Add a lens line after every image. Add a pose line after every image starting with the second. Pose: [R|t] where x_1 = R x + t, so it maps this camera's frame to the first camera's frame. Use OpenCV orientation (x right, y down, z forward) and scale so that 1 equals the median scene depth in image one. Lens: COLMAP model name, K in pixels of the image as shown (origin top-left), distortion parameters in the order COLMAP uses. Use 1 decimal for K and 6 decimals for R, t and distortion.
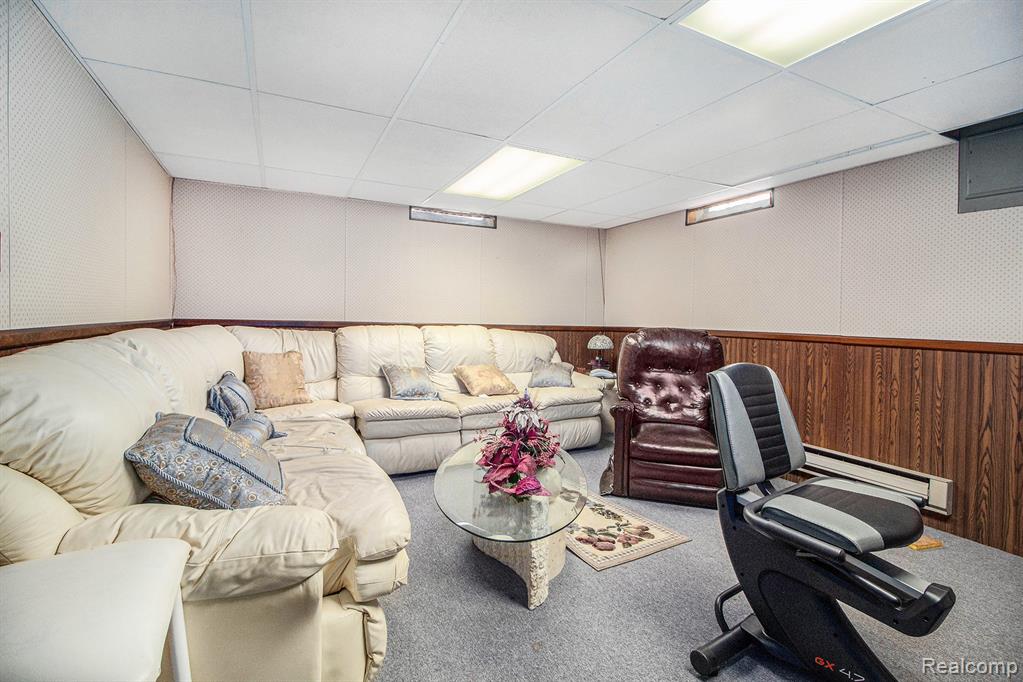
lens RADIAL K [[474.7, 0, 519.1], [0, 474.7, 321.6], [0, 0, 1]] dist [0.001506, -0.011037]
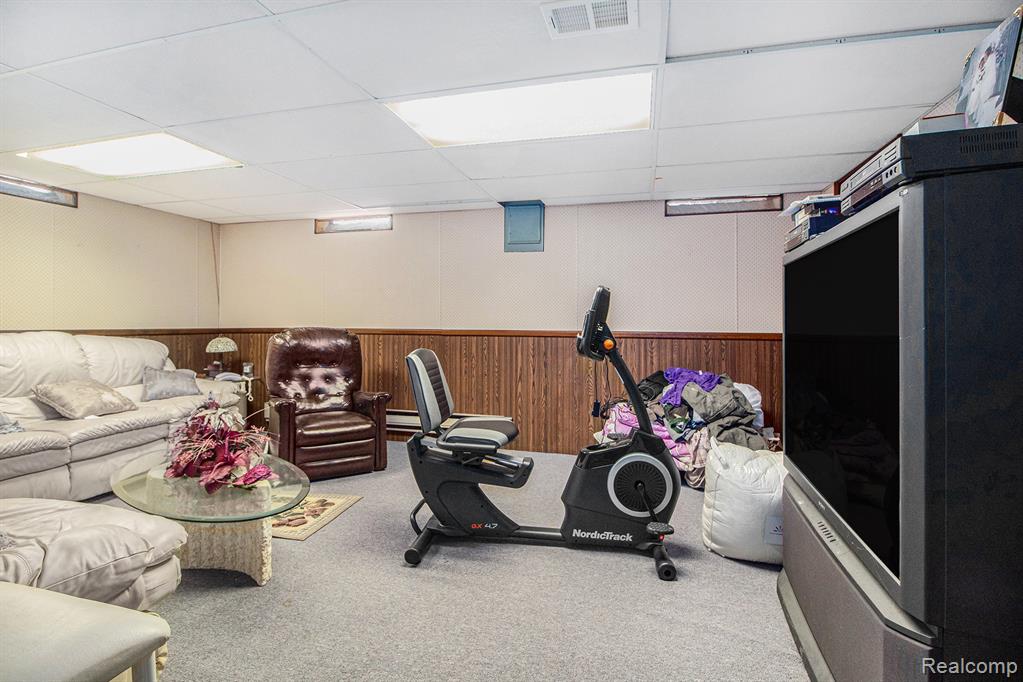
lens RADIAL K [[474.7, 0, 519.1], [0, 474.7, 321.6], [0, 0, 1]] dist [0.001506, -0.011037]
pose [[0.657253, -0.018838, 0.753435, -0.212335], [0.017665, 0.999798, 0.009588, -0.002413], [-0.753463, 0.007007, 0.657453, -0.091754]]
